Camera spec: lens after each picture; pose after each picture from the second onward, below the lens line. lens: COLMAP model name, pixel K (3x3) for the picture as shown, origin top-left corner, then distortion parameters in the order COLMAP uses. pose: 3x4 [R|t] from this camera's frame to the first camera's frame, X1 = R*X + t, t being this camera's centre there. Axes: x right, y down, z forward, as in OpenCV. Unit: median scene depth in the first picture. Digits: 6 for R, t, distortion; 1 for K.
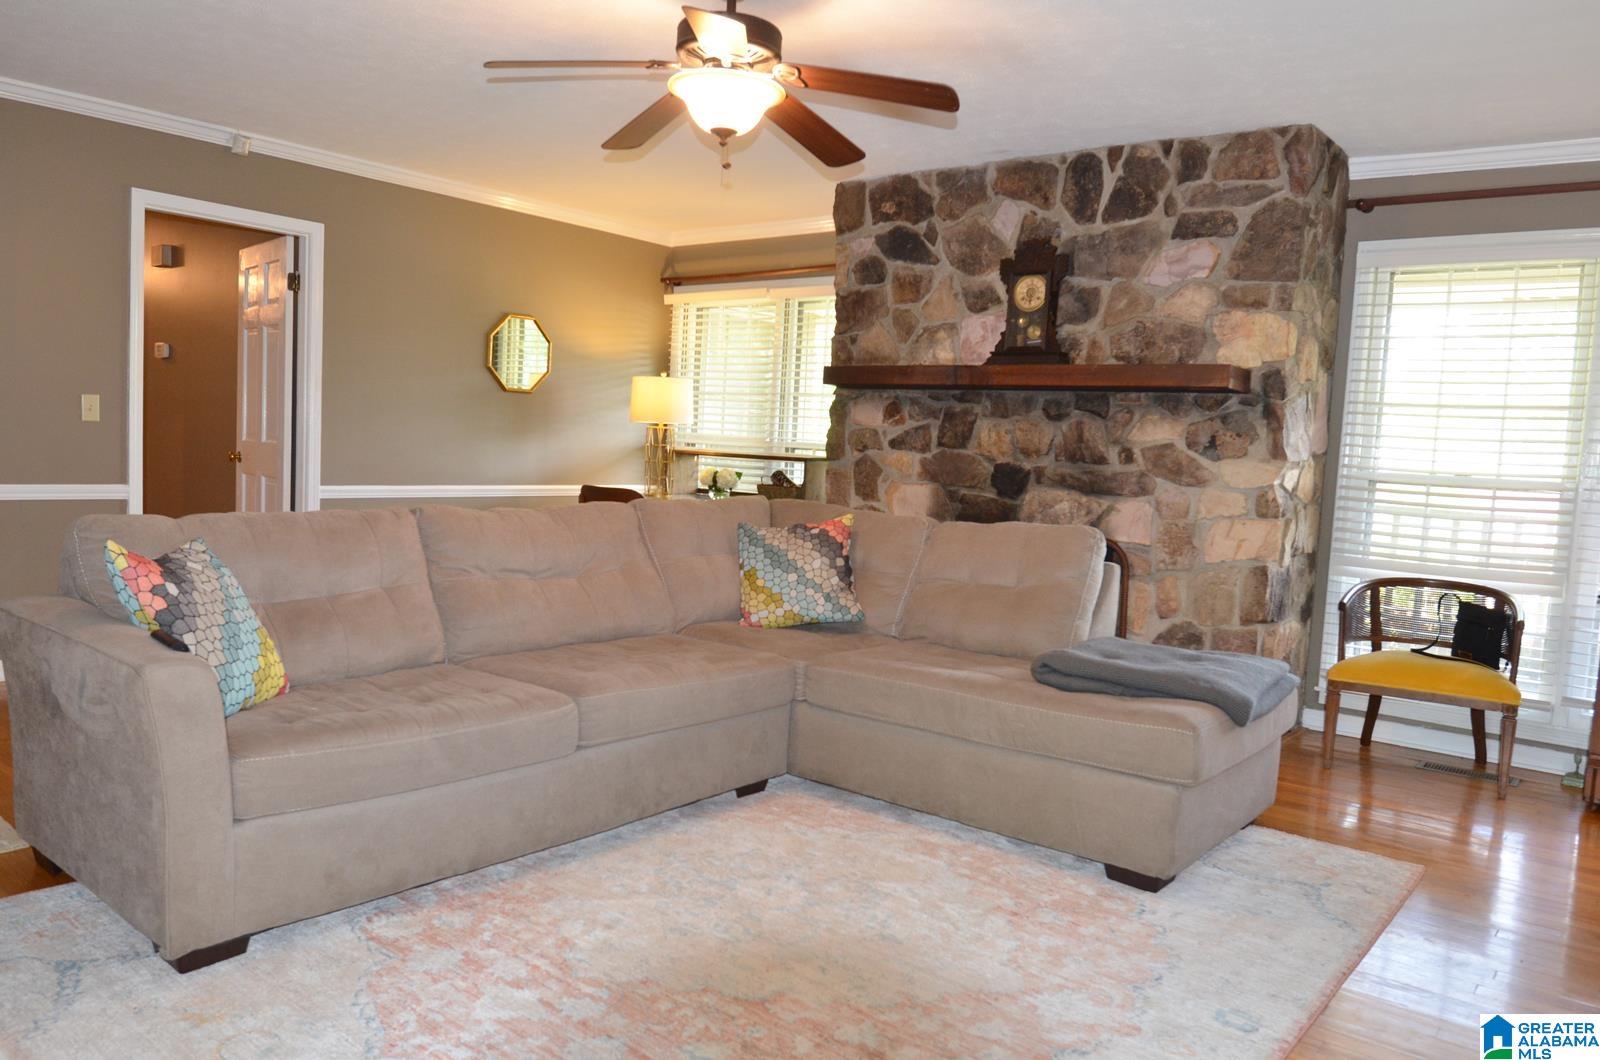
lens RADIAL K [[1137.2, 0, 799.2], [0, 1137.2, 530.9], [0, 0, 1]] dist [0.003098, -0.012937]
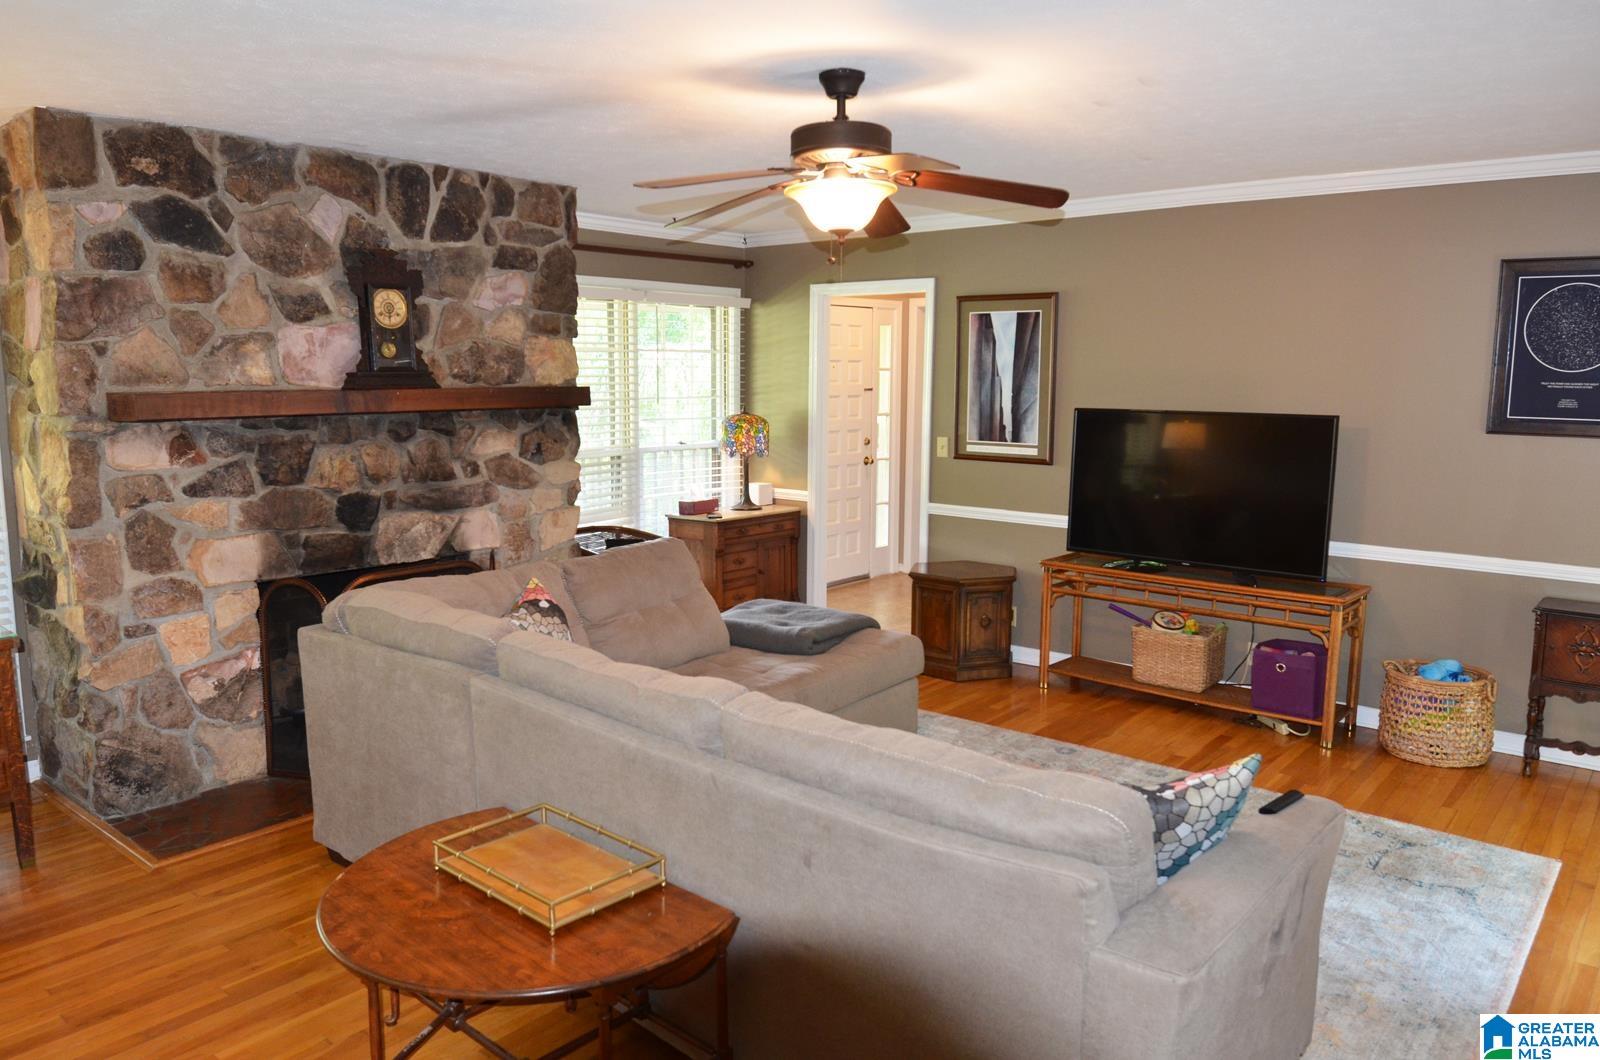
lens RADIAL K [[1137.2, 0, 799.3], [0, 1137.2, 529.3], [0, 0, 1]] dist [0.003098, -0.012937]
pose [[0.009080, -0.191175, 0.981514, -0.725101], [0.077800, 0.978714, 0.189910, -0.180565], [-0.996928, 0.074637, 0.023760, 0.649870]]
